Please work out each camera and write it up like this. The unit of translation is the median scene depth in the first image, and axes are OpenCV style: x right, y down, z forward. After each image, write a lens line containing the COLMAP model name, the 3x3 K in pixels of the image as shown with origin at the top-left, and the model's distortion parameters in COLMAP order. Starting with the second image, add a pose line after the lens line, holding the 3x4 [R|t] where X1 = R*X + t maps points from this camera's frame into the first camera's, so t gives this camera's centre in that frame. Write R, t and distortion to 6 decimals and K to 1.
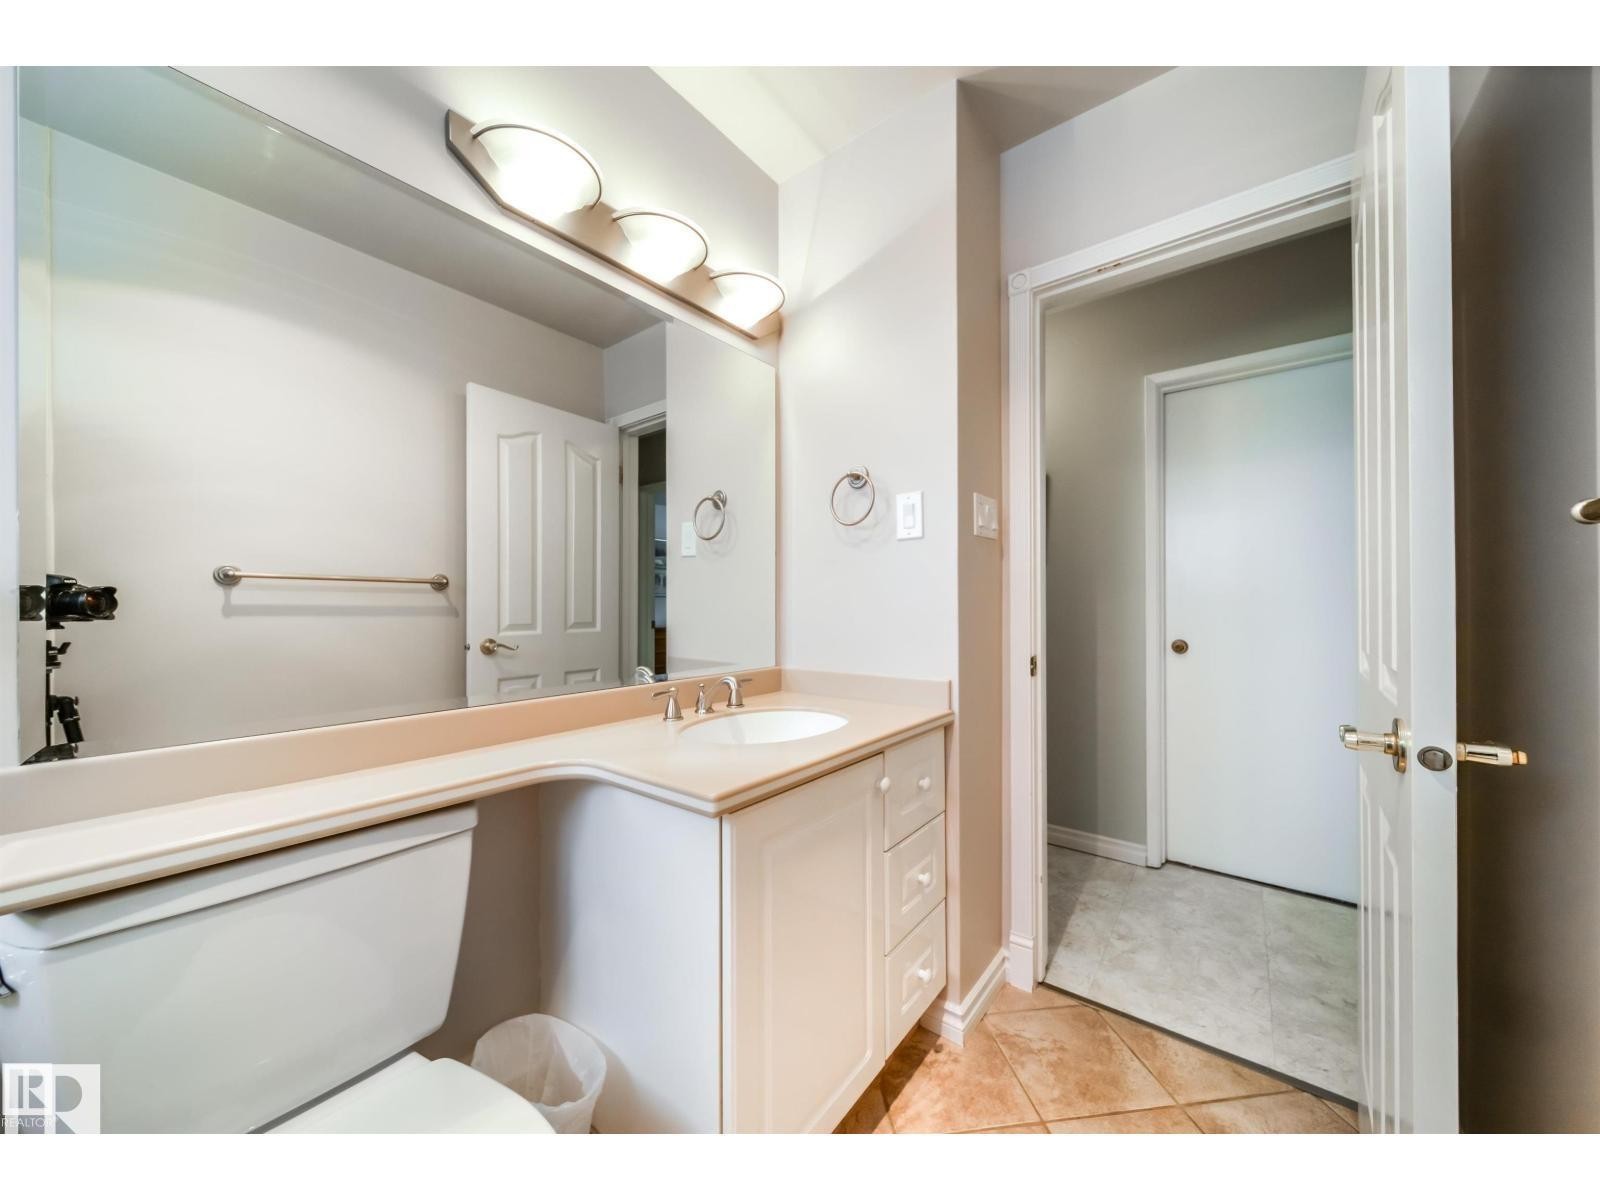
lens RADIAL K [[566.7, 0, 808.7], [0, 566.7, 602.1], [0, 0, 1]] dist [0.002789, -0.000656]
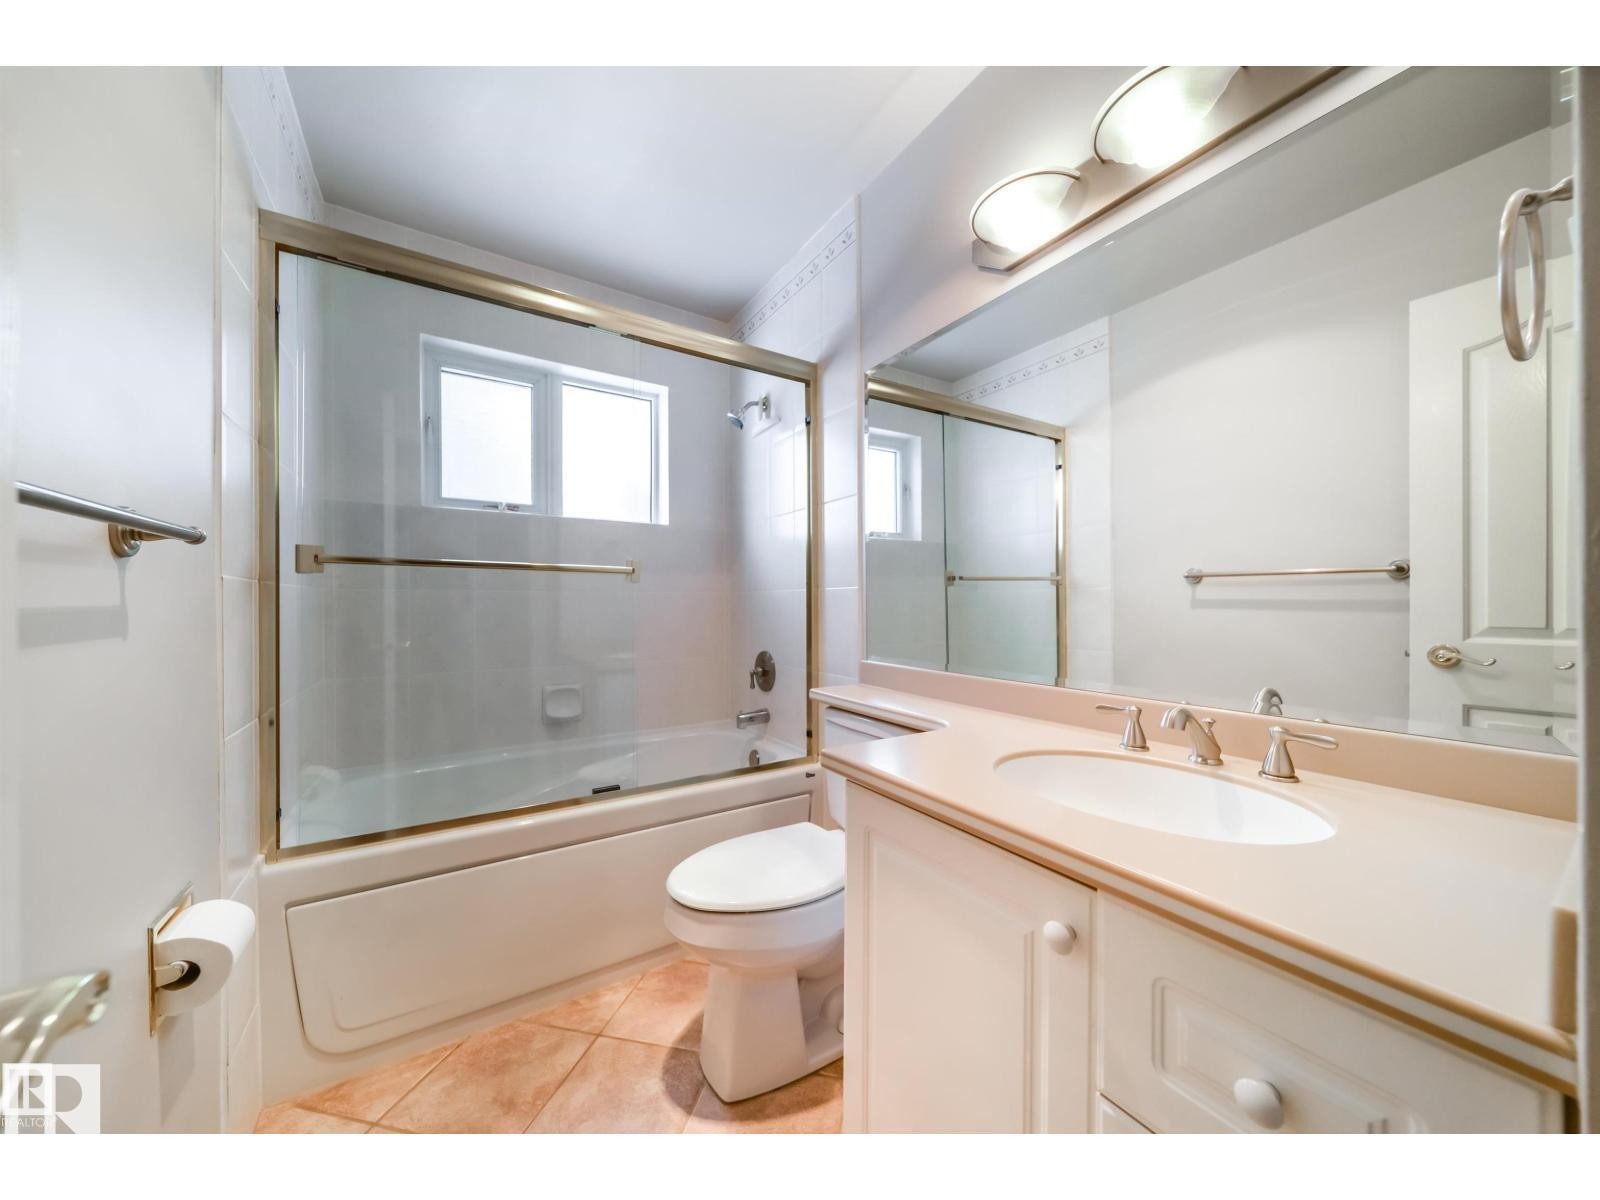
lens RADIAL K [[566.7, 0, 804.6], [0, 566.7, 604.1], [0, 0, 1]] dist [0.002789, -0.000656]
pose [[-0.326033, 0.006347, -0.945337, 0.369113], [0.011828, 0.999927, 0.002634, 0.002007], [0.945284, -0.010322, -0.326084, 0.486746]]
